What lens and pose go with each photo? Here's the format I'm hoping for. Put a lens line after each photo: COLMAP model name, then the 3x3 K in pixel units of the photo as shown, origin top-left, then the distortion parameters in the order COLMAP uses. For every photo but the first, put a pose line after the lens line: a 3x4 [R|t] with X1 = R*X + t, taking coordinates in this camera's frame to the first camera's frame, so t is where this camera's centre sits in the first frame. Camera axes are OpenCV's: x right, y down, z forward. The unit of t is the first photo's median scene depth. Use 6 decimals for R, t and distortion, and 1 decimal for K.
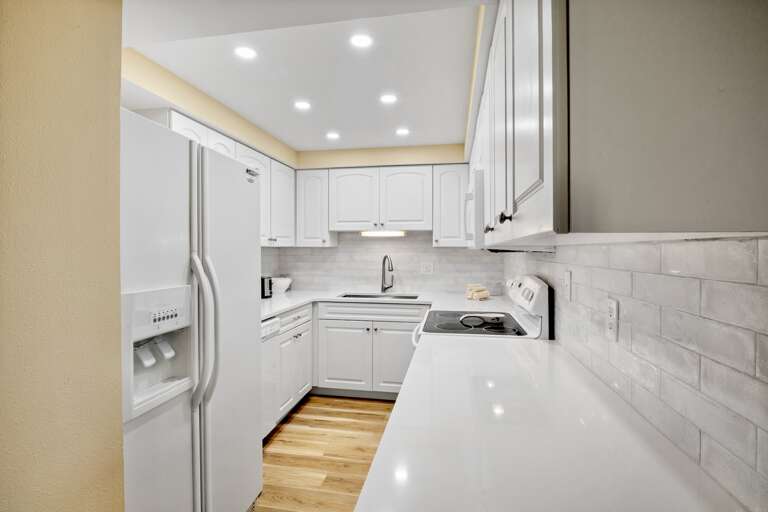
lens RADIAL K [[382.4, 0, 384.1], [0, 382.4, 251.2], [0, 0, 1]] dist [-0.023989, 0.001285]
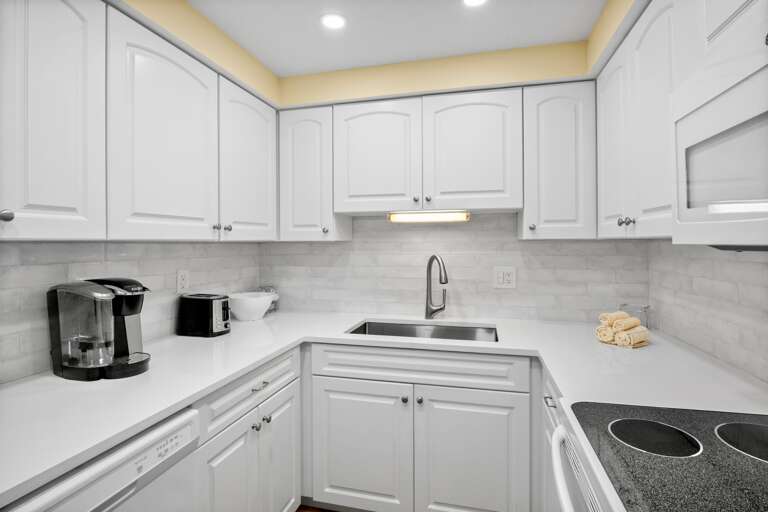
lens RADIAL K [[382.4, 0, 384.9], [0, 382.4, 250.4], [0, 0, 1]] dist [-0.023989, 0.001285]
pose [[0.997657, -0.004892, -0.068236, -0.029429], [0.005675, 0.999920, 0.011276, -0.003119], [0.068175, -0.011637, 0.997606, 0.433558]]
